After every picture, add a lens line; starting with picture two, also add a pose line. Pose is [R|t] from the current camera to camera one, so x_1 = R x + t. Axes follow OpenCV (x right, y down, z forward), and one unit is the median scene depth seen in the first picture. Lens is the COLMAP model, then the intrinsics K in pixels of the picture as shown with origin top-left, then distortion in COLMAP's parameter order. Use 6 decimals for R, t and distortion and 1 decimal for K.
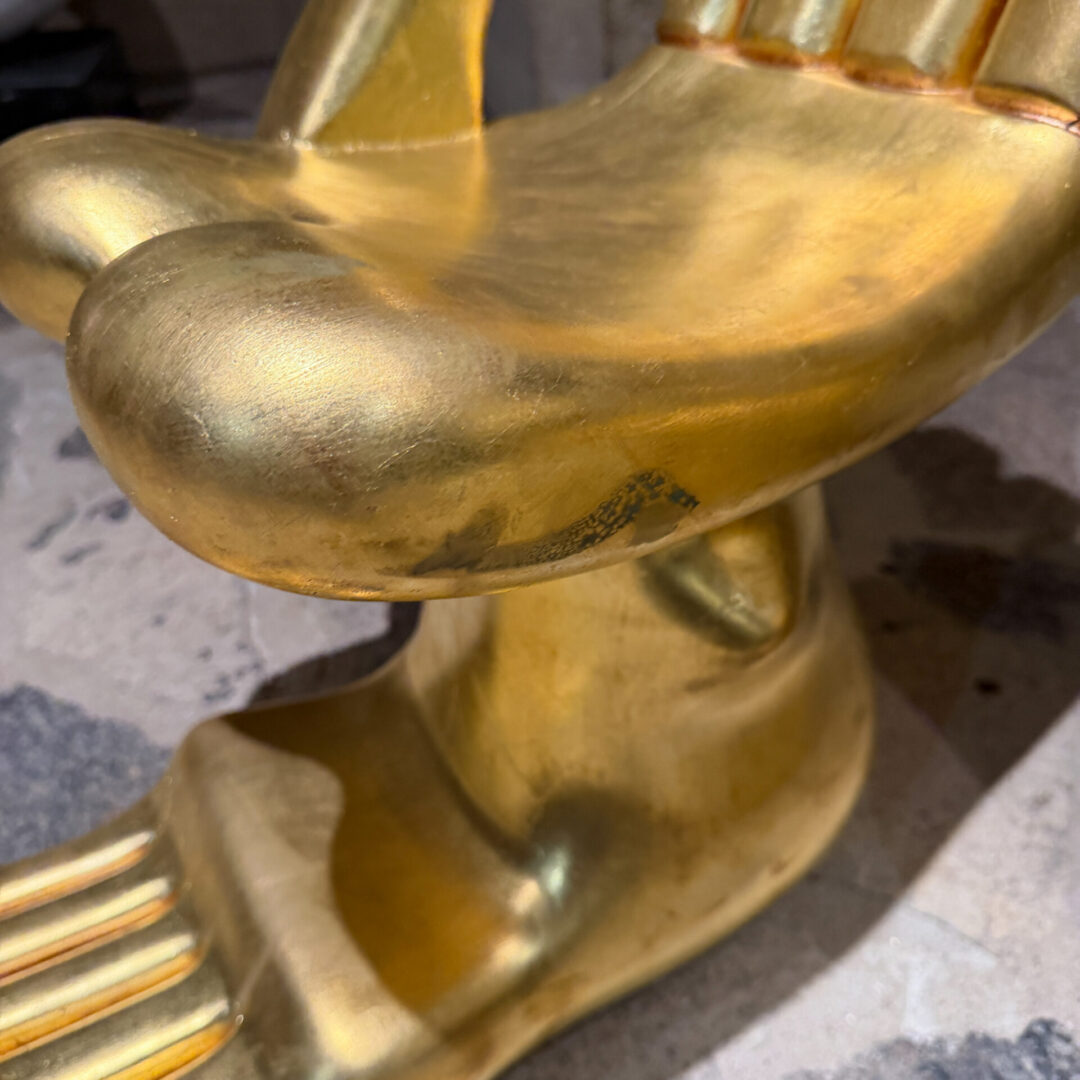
lens RADIAL K [[1031.4, 0, 536.0], [0, 1031.4, 540.2], [0, 0, 1]] dist [0.003708, -0.015671]
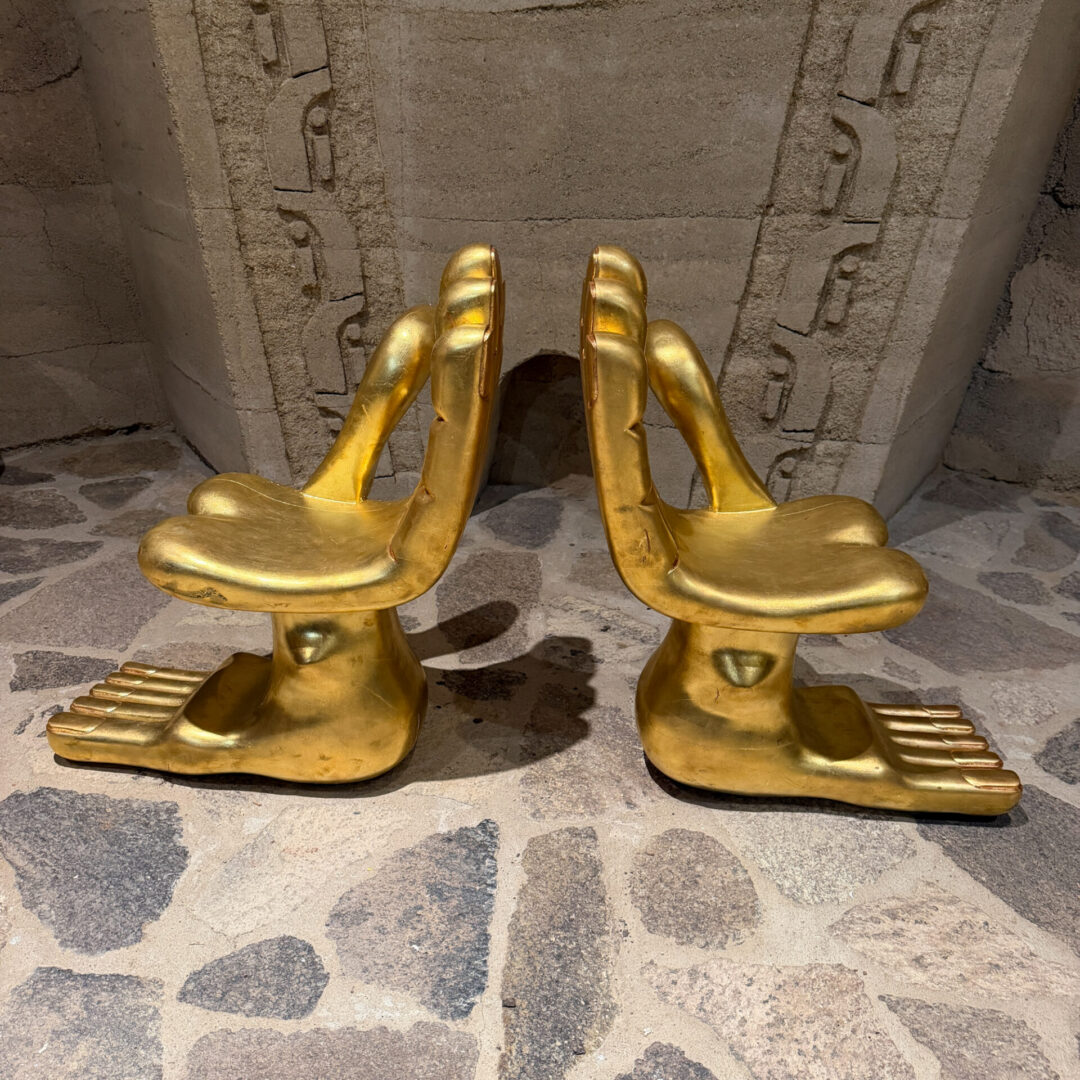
lens RADIAL K [[1032.4, 0, 531.7], [0, 1032.4, 542.0], [0, 0, 1]] dist [0.056825, -0.116293]
pose [[0.954131, -0.099578, 0.282344, -0.110852], [0.160286, 0.966427, -0.200817, 0.323469], [-0.252868, 0.236861, 0.938059, -1.865241]]
